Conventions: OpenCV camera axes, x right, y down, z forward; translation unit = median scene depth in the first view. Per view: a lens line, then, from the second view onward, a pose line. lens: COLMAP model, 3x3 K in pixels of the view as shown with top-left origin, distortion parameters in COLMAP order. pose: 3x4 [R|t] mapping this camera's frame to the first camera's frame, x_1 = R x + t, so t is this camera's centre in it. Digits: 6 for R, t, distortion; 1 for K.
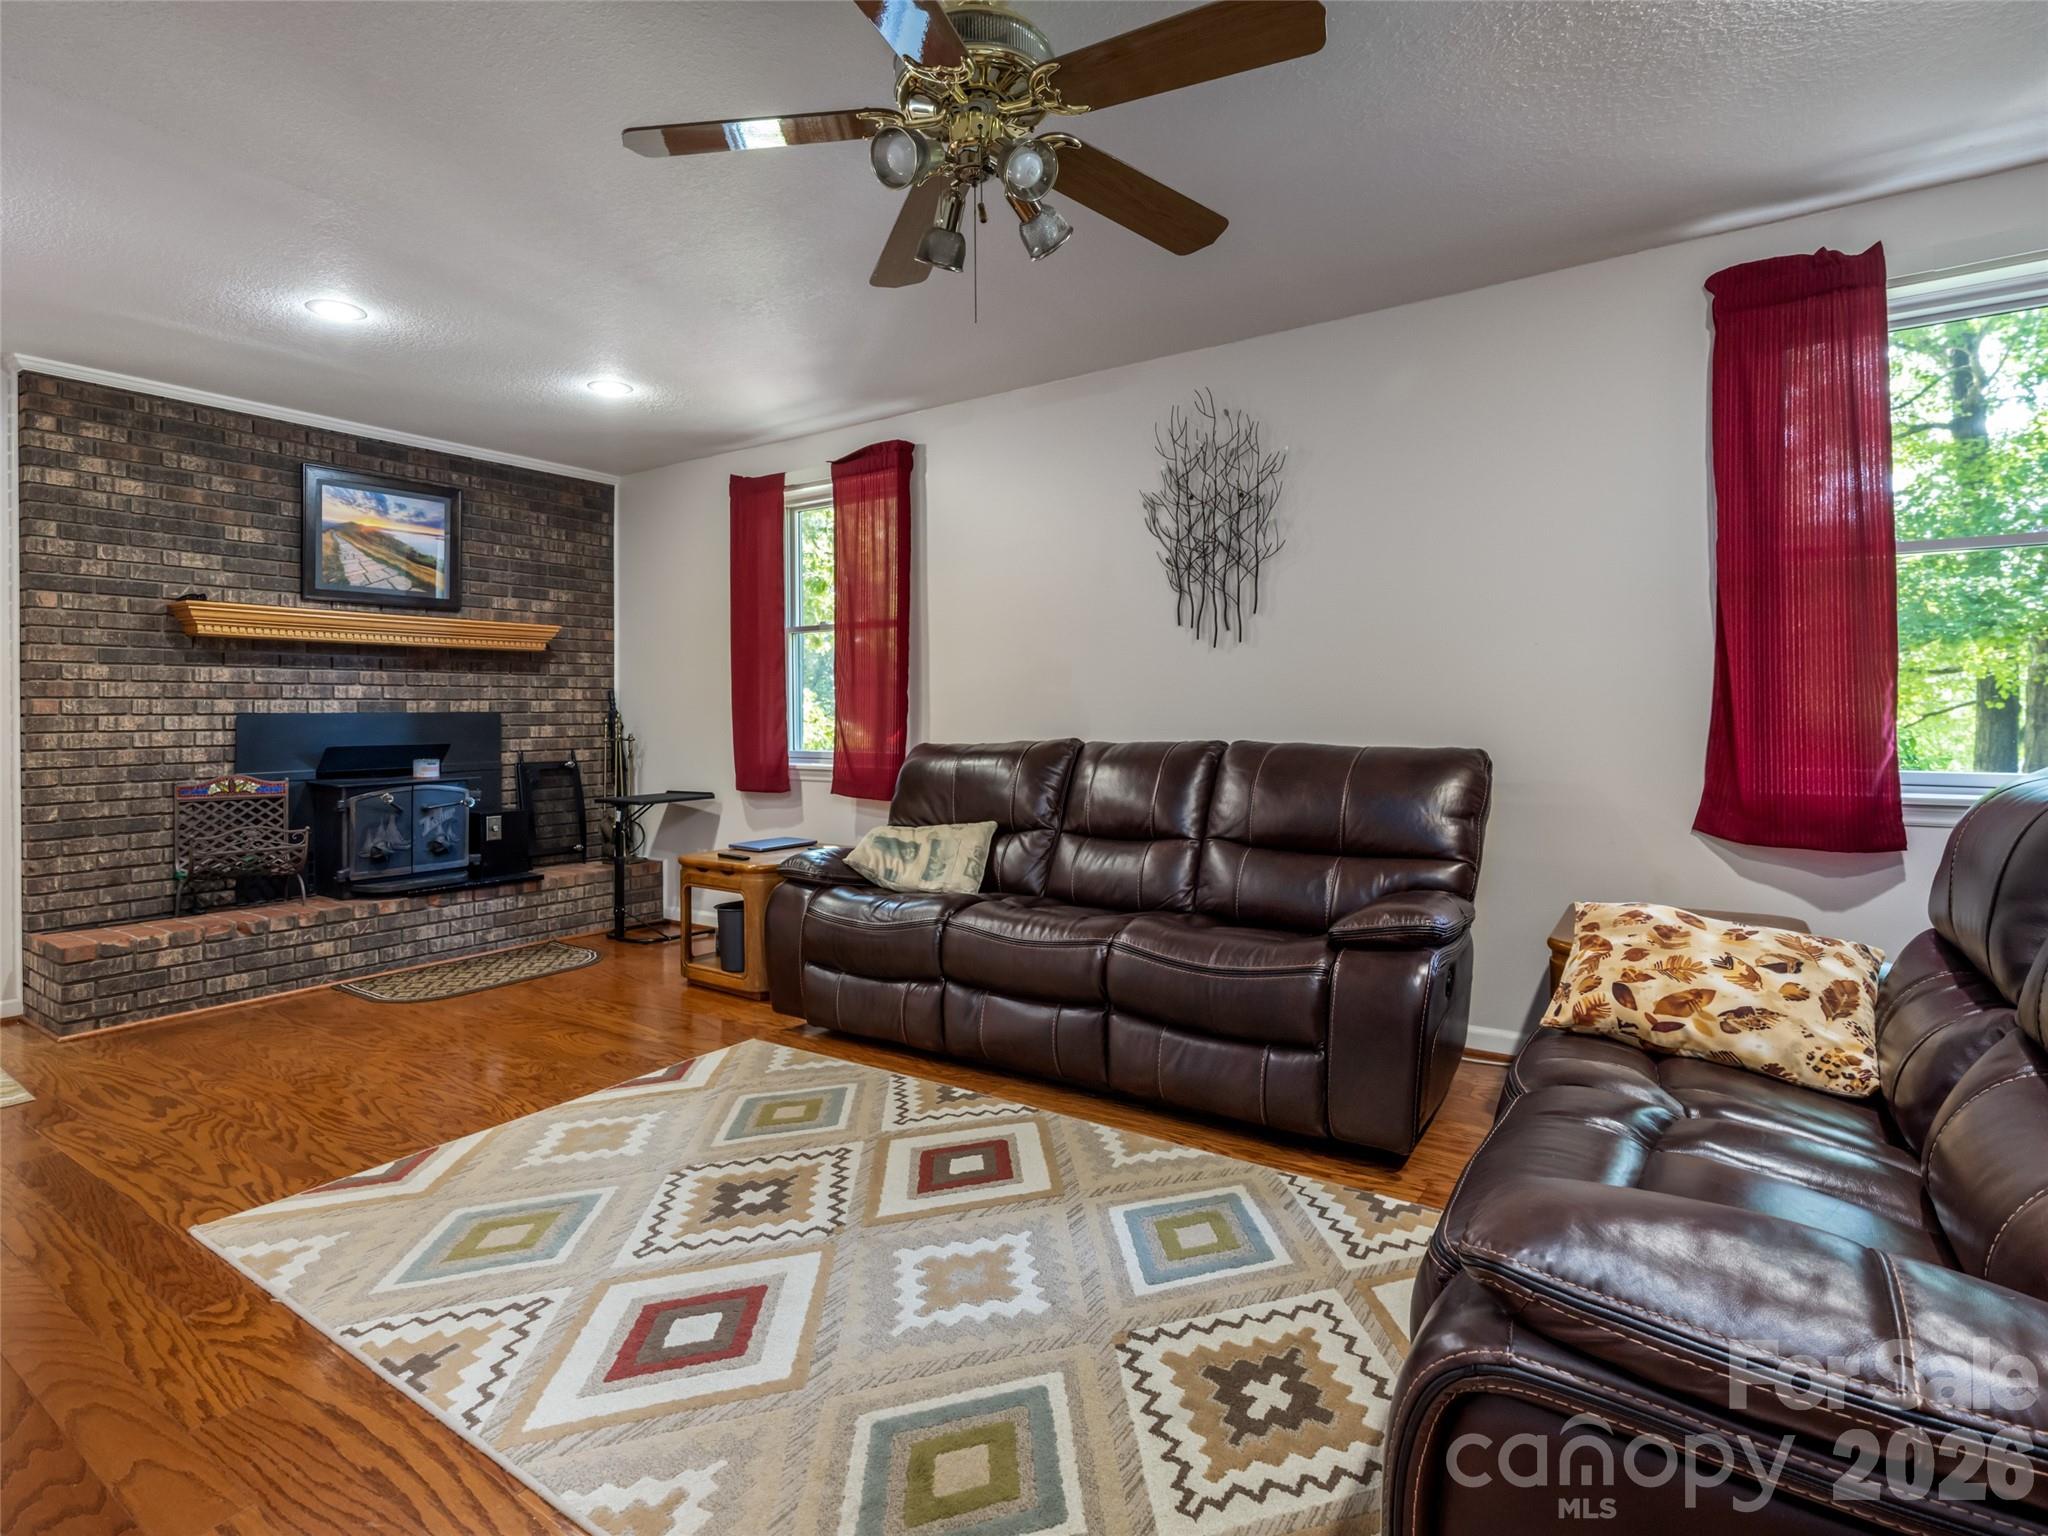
lens RADIAL K [[1046.2, 0, 1032.4], [0, 1046.2, 709.8], [0, 0, 1]] dist [0.000954, -0.000693]
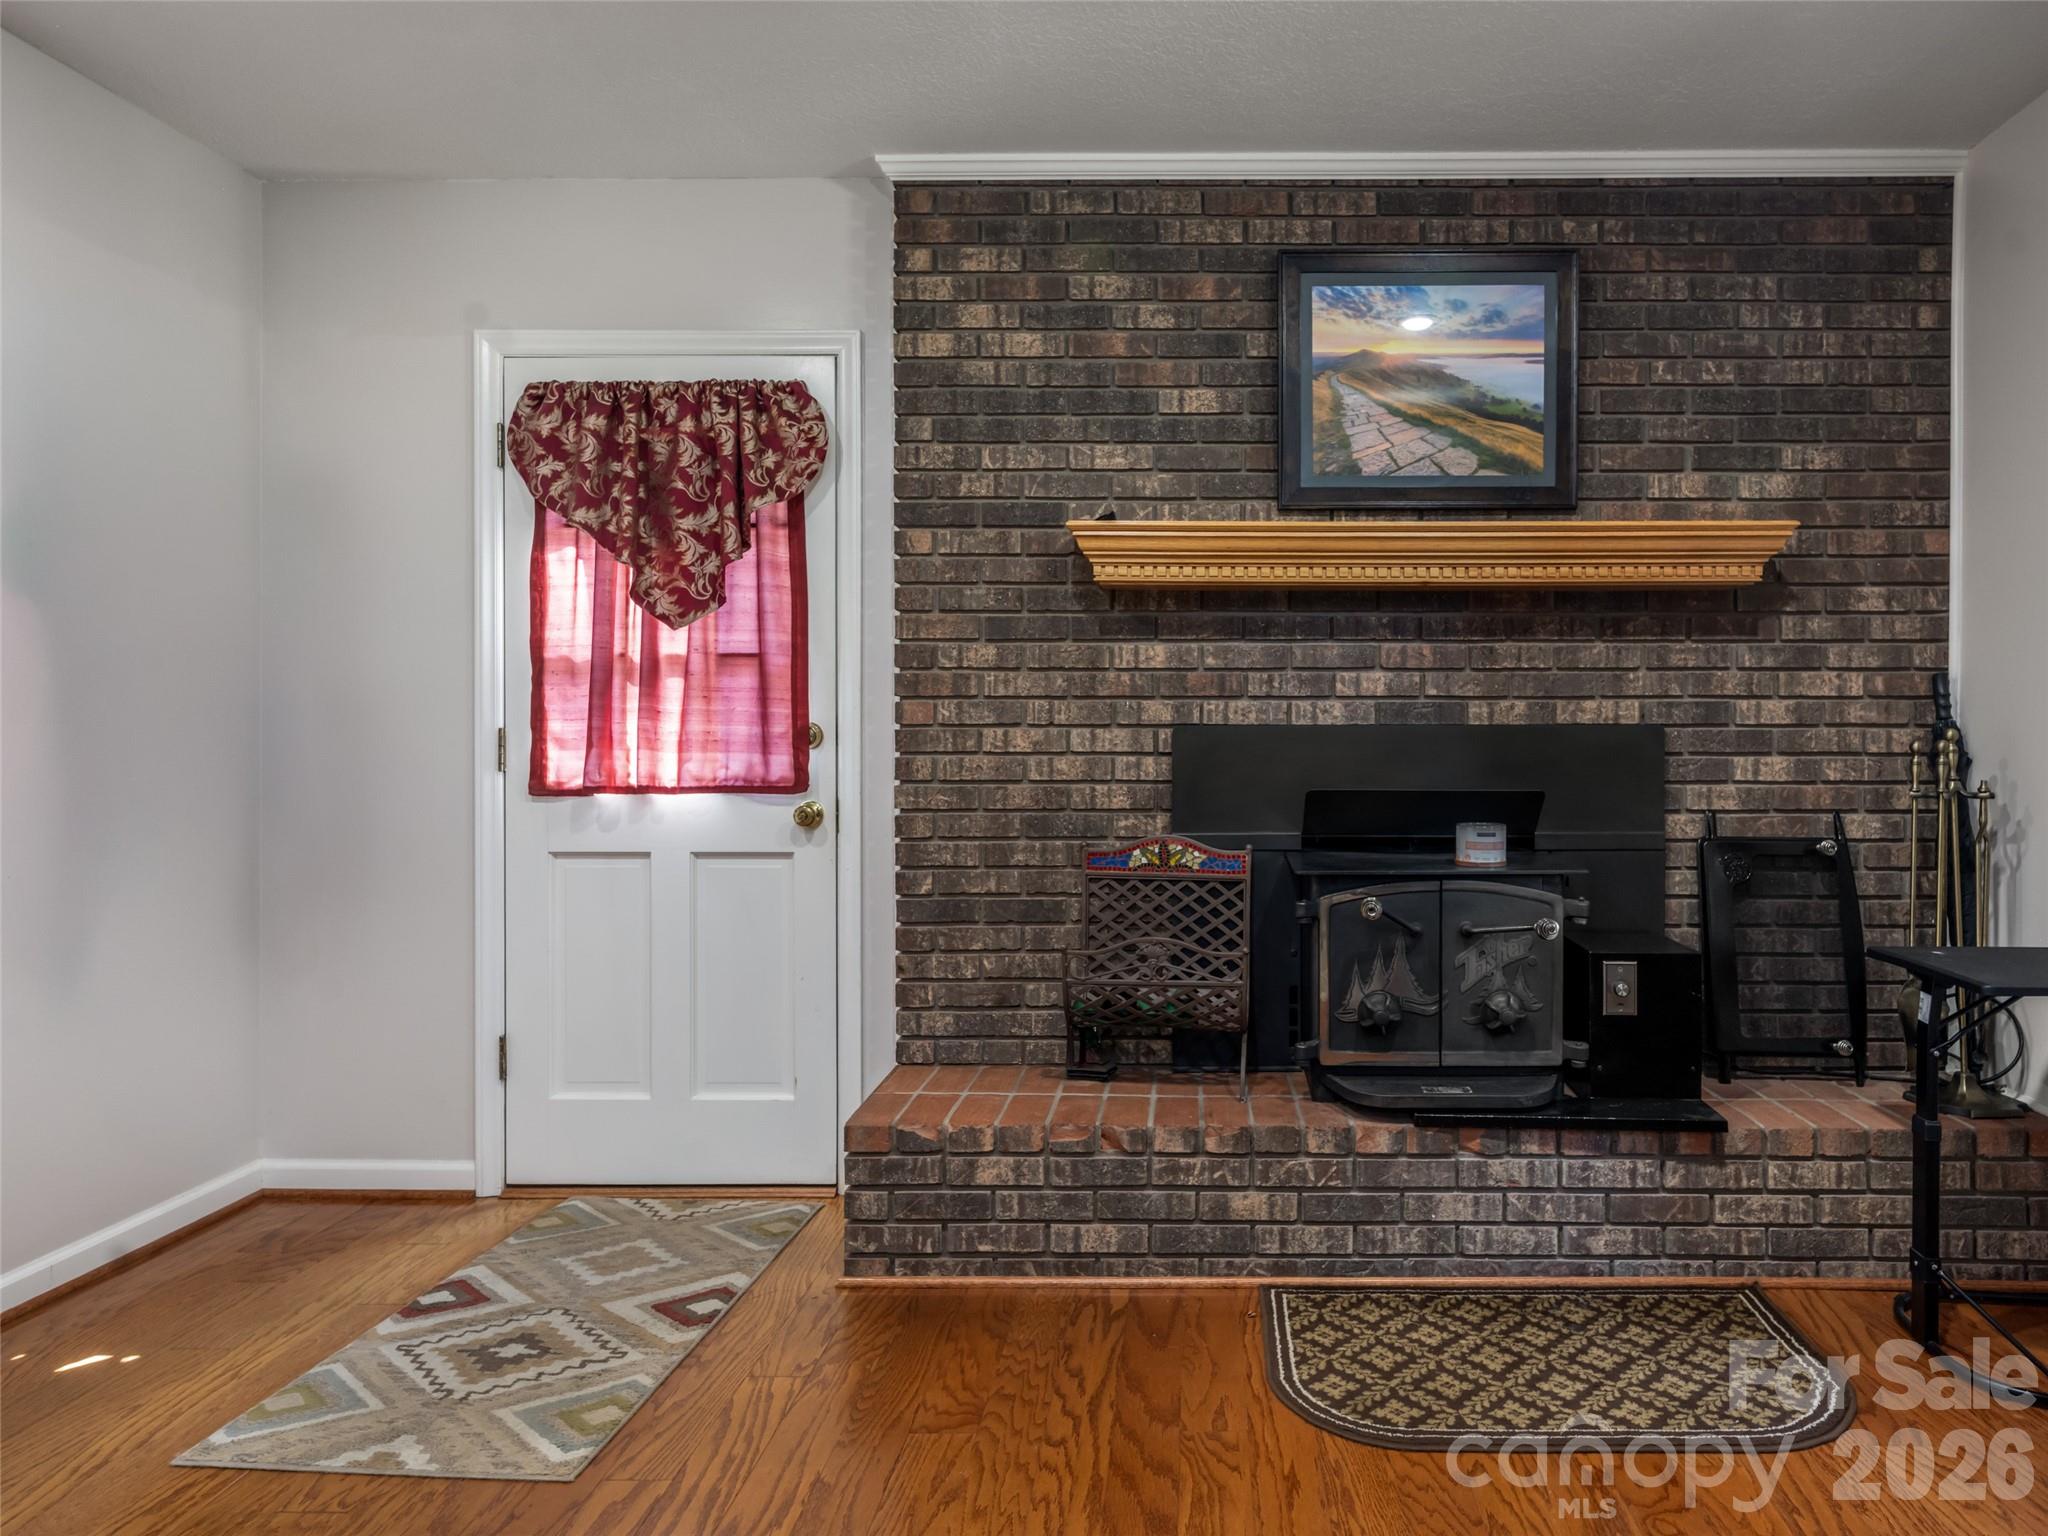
lens RADIAL K [[1414.9, 0, 1032.3], [0, 1414.9, 741.1], [0, 0, 1]] dist [0.004048, -0.003918]
pose [[0.541908, 0.010755, -0.840369, -0.160043], [-0.002907, 0.999936, 0.010922, 0.004061], [0.840433, -0.003476, 0.541904, 0.502400]]
